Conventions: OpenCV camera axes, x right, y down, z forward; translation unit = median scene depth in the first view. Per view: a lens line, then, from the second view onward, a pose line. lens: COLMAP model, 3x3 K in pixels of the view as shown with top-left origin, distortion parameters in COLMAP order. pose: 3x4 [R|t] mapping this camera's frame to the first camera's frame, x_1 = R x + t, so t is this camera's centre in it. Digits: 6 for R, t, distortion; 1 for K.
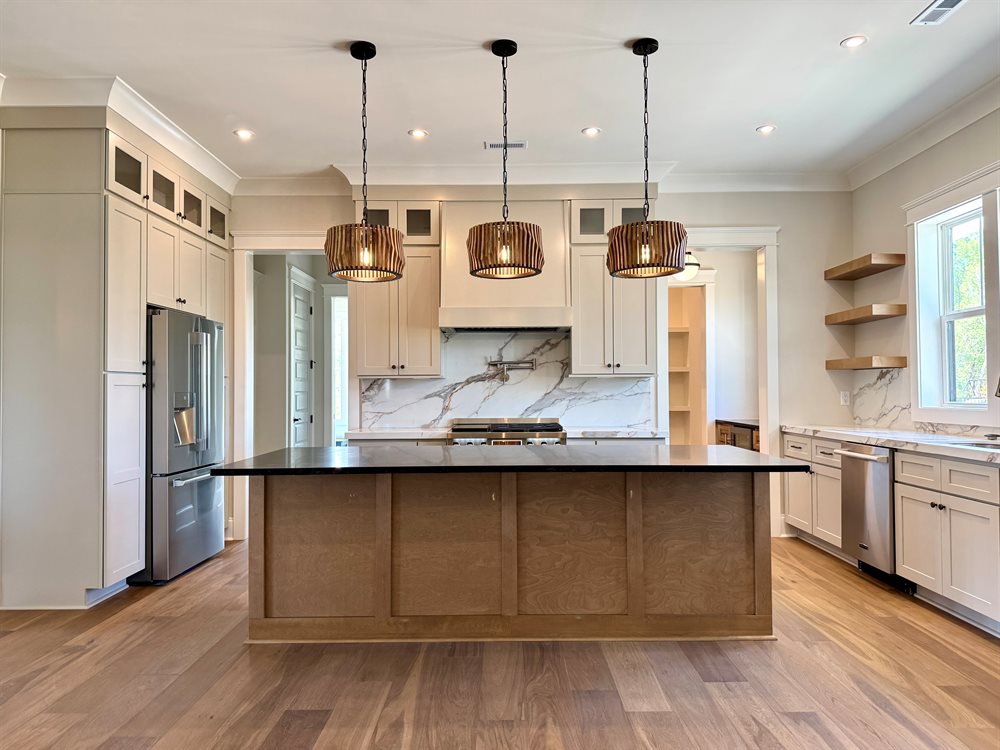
lens RADIAL K [[703.6, 0, 502.4], [0, 703.6, 374.3], [0, 0, 1]] dist [0.036461, -0.047695]
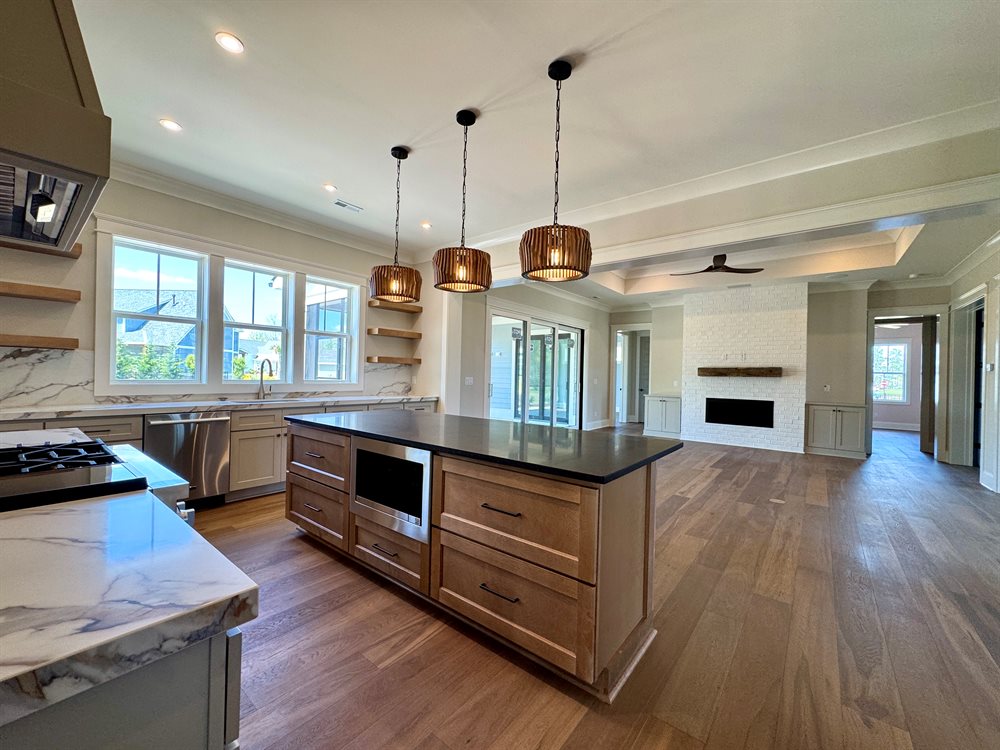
lens RADIAL K [[399.3, 0, 501.0], [0, 399.3, 372.5], [0, 0, 1]] dist [-0.004684, 0.000602]
pose [[-0.783888, -0.009264, 0.620834, -0.382975], [-0.033155, 0.999087, -0.026955, 0.022416], [-0.620017, -0.041713, -0.783479, 1.135830]]
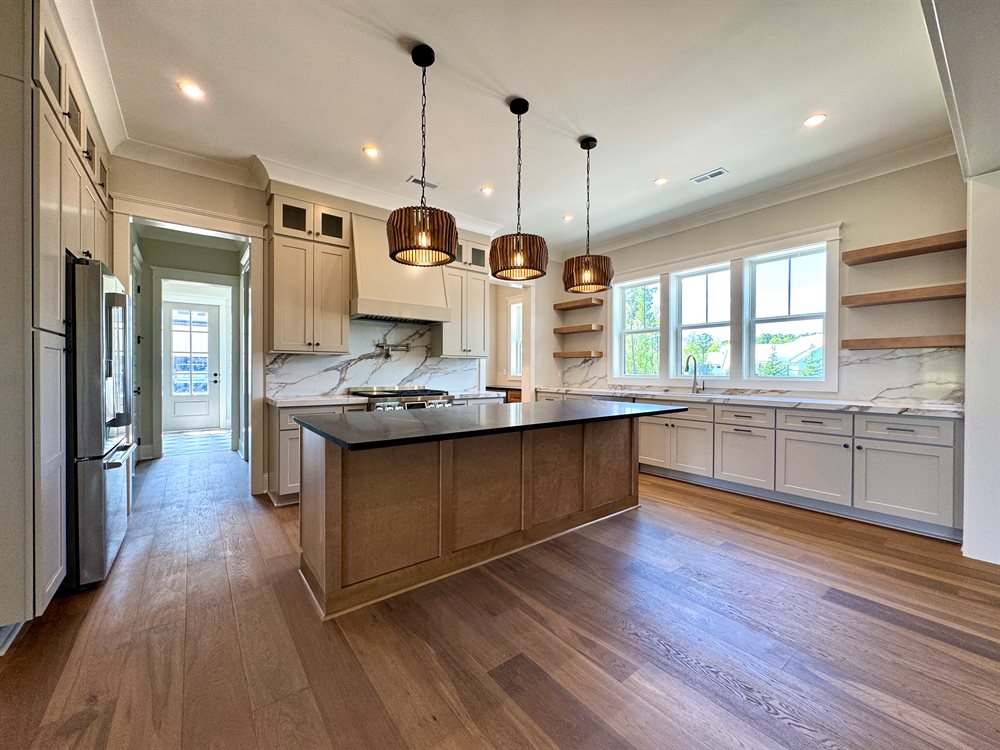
lens RADIAL K [[399.3, 0, 500.6], [0, 399.3, 375.1], [0, 0, 1]] dist [-0.004684, 0.000602]
pose [[0.788108, 0.002651, 0.615531, -0.360179], [-0.023432, 0.999395, 0.025698, 0.019182], [-0.615090, -0.034676, 0.787694, 0.311262]]
